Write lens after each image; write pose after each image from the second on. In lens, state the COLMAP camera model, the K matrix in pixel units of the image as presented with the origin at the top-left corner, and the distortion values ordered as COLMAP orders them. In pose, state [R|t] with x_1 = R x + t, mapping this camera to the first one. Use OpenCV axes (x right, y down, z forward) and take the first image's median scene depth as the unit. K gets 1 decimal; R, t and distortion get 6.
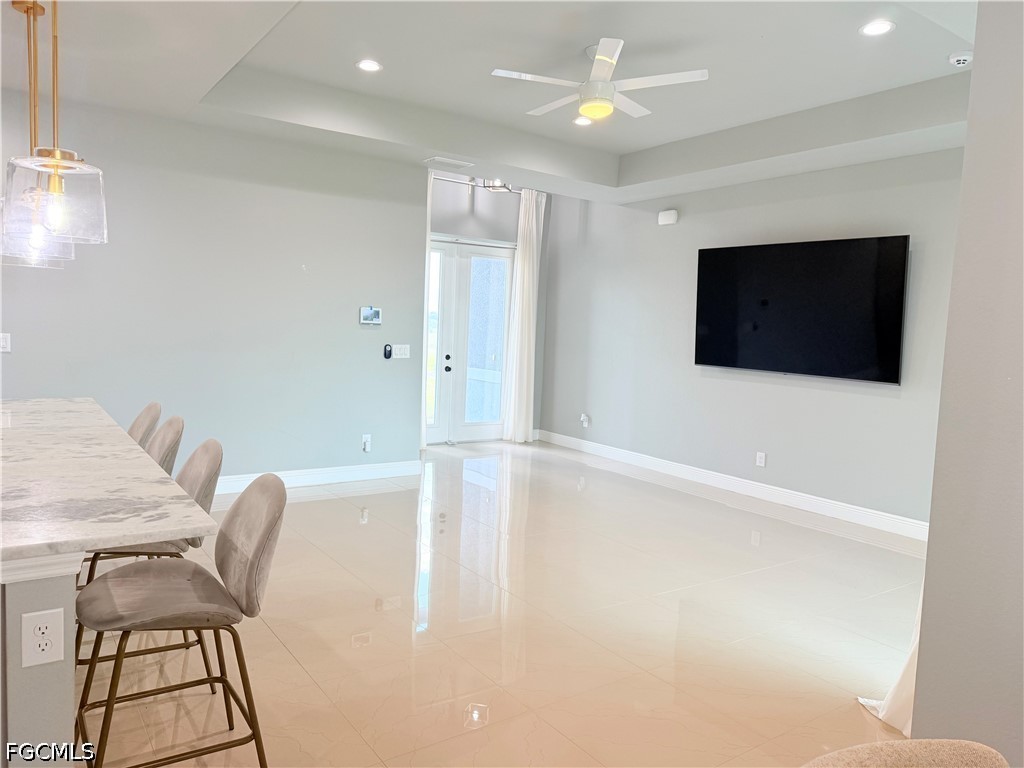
lens RADIAL K [[711.0, 0, 511.3], [0, 711.0, 385.8], [0, 0, 1]] dist [0.076130, -0.101896]
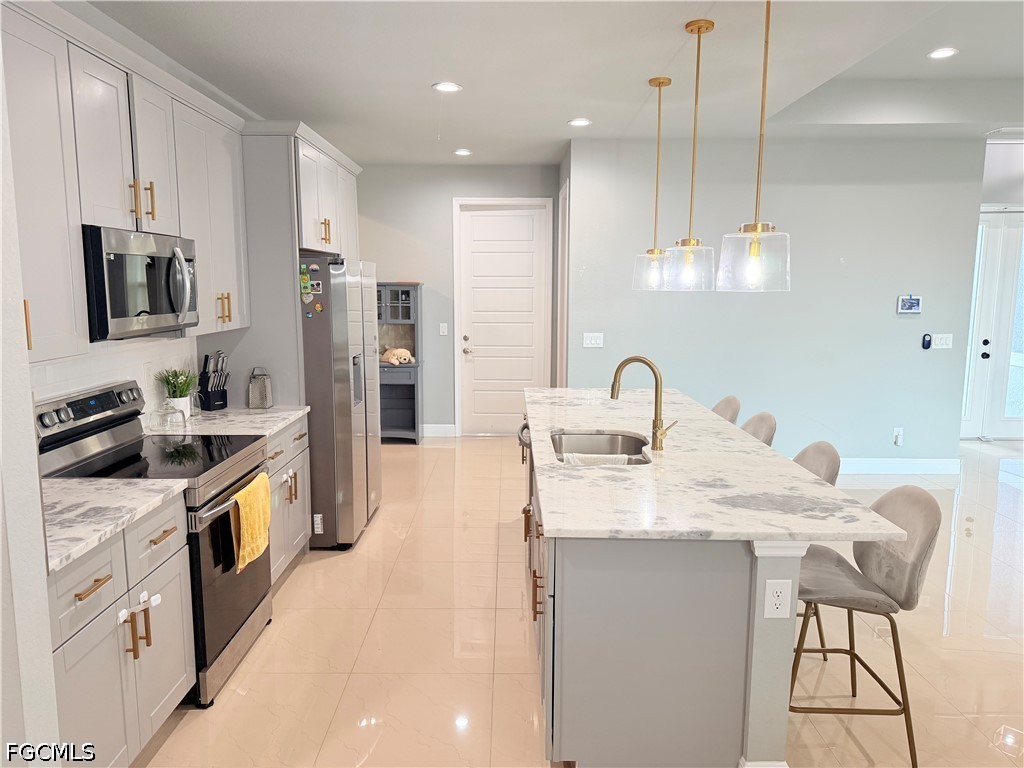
lens RADIAL K [[711.0, 0, 511.3], [0, 711.0, 385.8], [0, 0, 1]] dist [0.076130, -0.101896]
pose [[0.818007, 0.039832, -0.573828, -0.197136], [-0.014585, 0.998715, 0.048534, -0.075121], [0.575024, -0.031332, 0.817536, -0.262505]]
